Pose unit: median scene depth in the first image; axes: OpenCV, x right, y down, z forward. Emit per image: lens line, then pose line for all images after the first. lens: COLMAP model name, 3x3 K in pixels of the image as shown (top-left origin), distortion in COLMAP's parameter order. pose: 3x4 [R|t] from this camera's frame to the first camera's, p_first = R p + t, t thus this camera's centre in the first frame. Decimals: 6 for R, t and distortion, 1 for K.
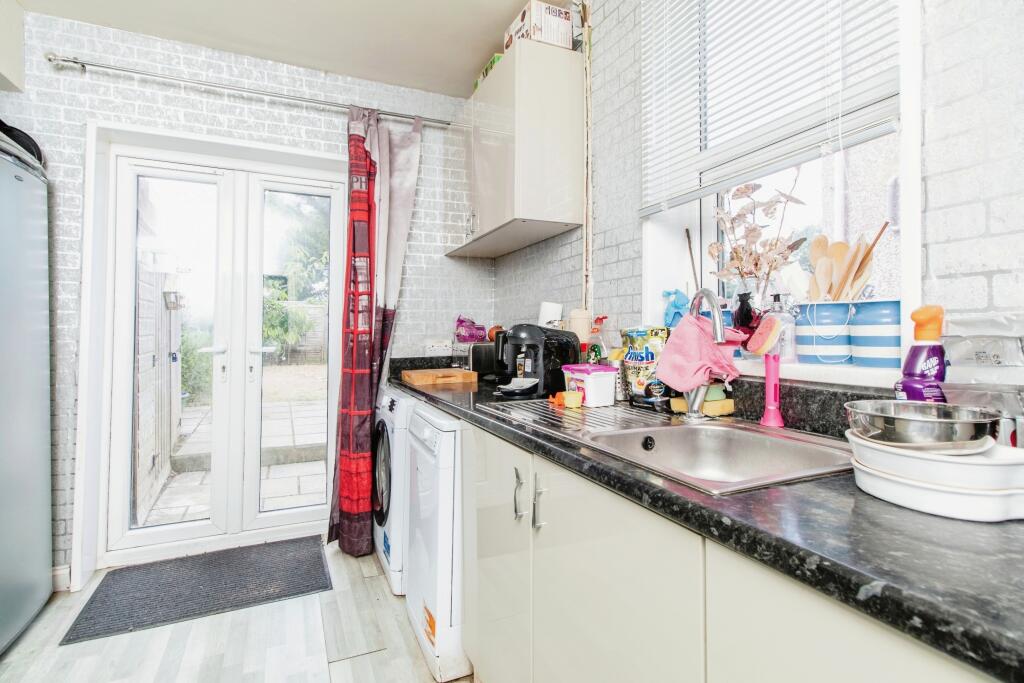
lens RADIAL K [[510.4, 0, 553.8], [0, 510.4, 296.0], [0, 0, 1]] dist [-0.000326, 0.000709]
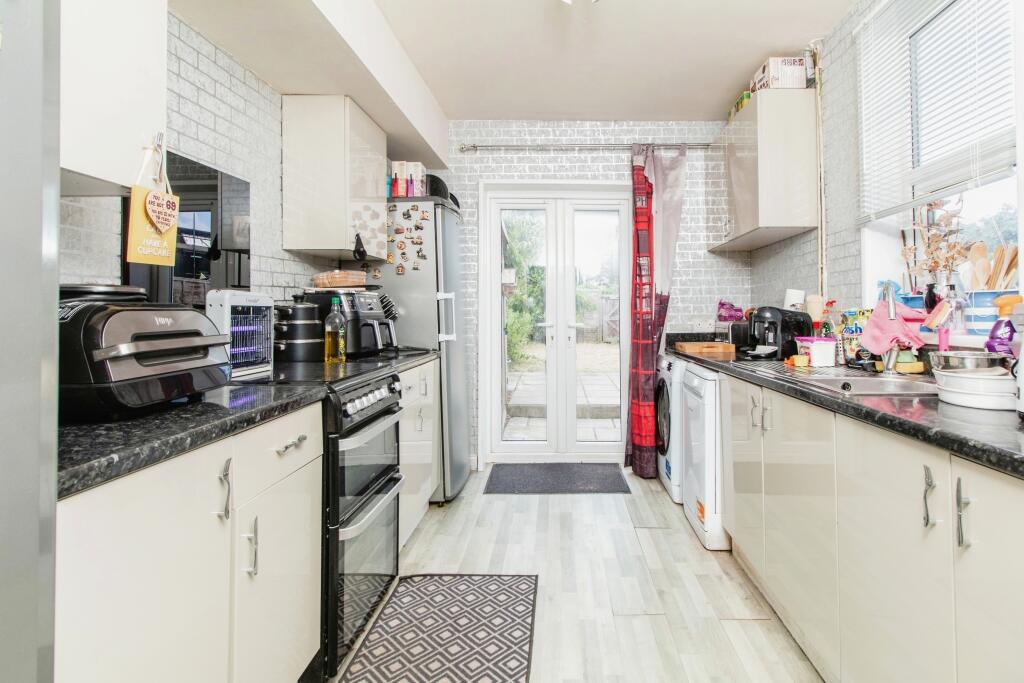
lens RADIAL K [[510.4, 0, 553.8], [0, 510.4, 296.0], [0, 0, 1]] dist [-0.000326, 0.000709]
pose [[0.872104, -0.012263, -0.489166, 0.076455], [0.029242, 0.999205, 0.027086, -0.018107], [0.488445, -0.037926, 0.871770, -0.309305]]
